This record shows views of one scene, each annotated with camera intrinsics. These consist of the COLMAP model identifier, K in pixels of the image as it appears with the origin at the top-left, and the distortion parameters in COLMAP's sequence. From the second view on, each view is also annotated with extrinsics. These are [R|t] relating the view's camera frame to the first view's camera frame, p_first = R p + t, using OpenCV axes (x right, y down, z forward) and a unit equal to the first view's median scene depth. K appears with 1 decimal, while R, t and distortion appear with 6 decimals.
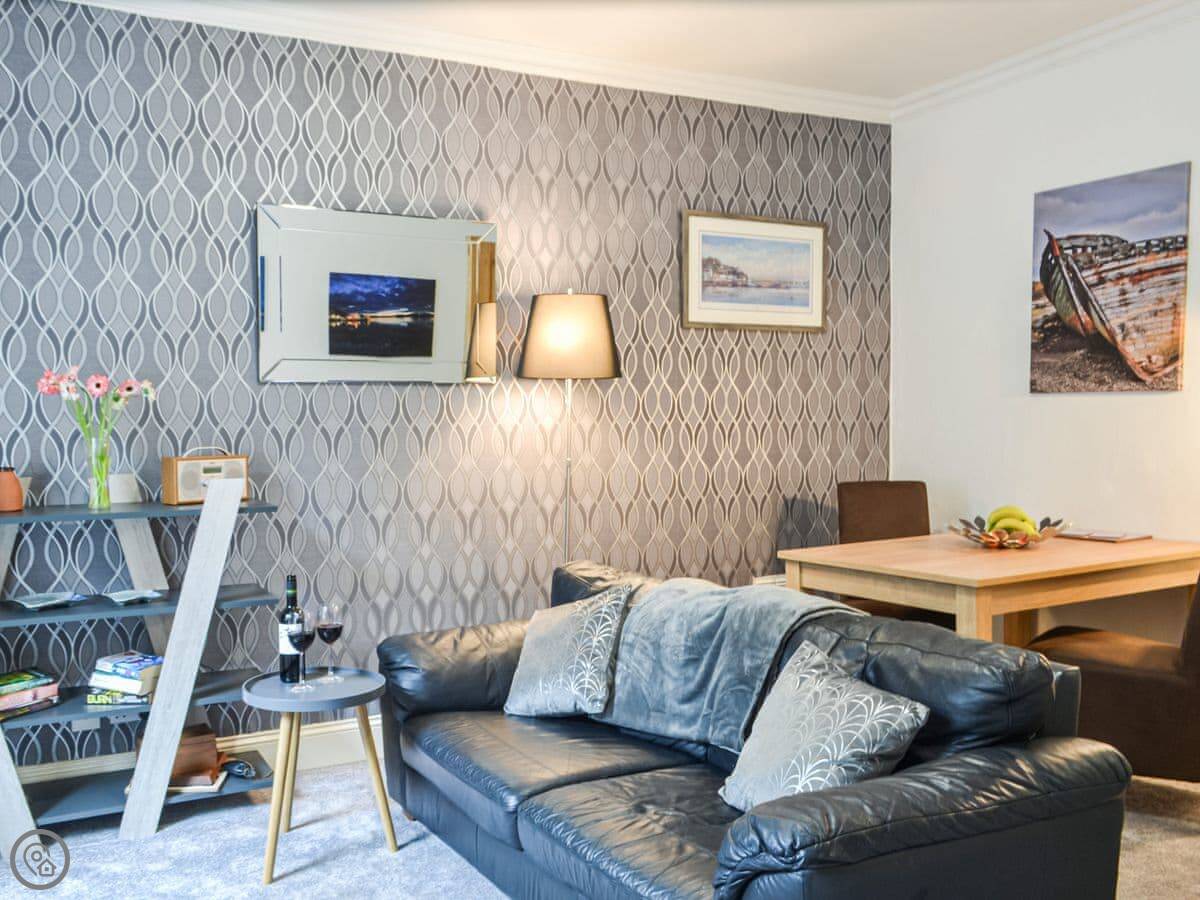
lens RADIAL K [[944.8, 0, 600.0], [0, 944.8, 450.0], [0, 0, 1]] dist [-0.008843, 0.002726]
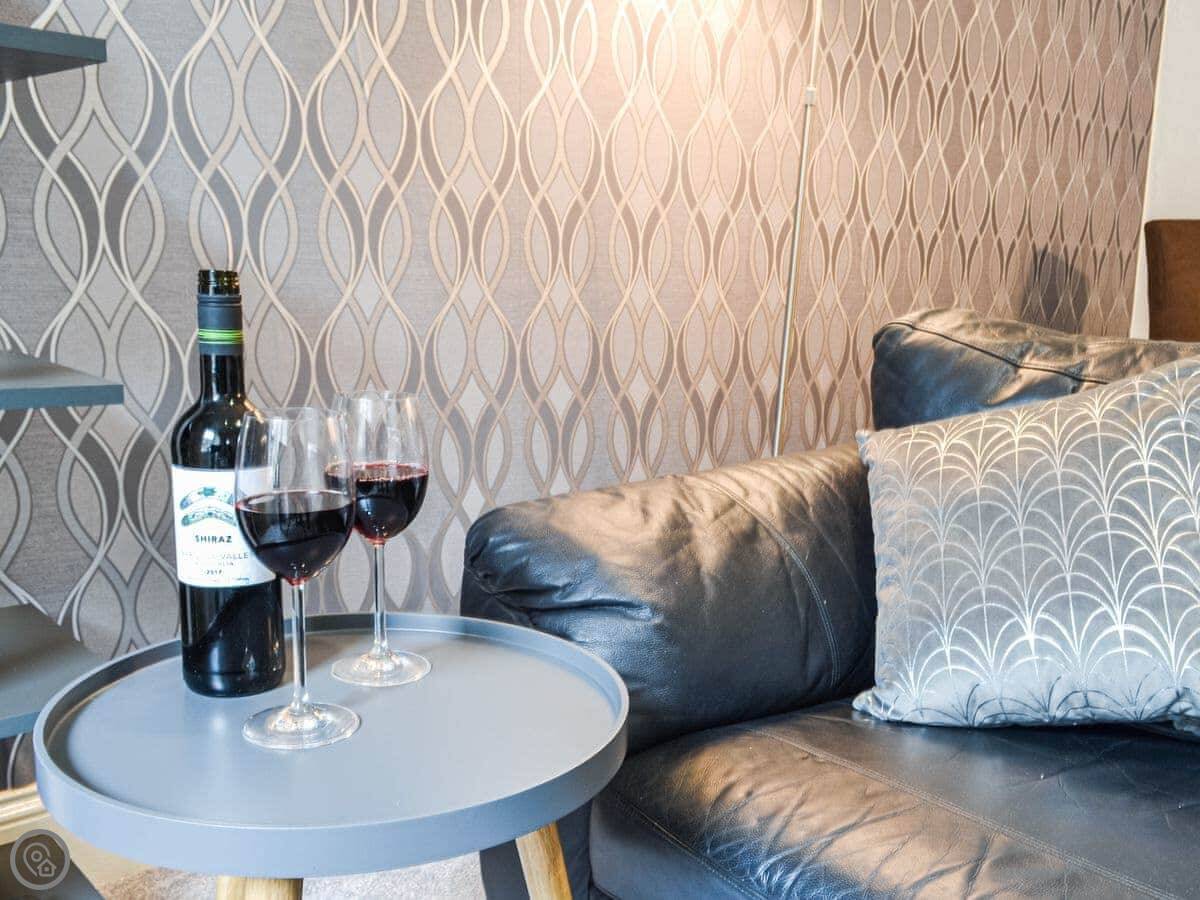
lens RADIAL K [[944.8, 0, 600.0], [0, 944.8, 450.0], [0, 0, 1]] dist [-0.008843, 0.002726]
pose [[0.963313, -0.005402, 0.268326, -0.251040], [-0.034394, 0.989069, 0.143388, 0.118543], [-0.266167, -0.147356, 0.952597, 0.620637]]
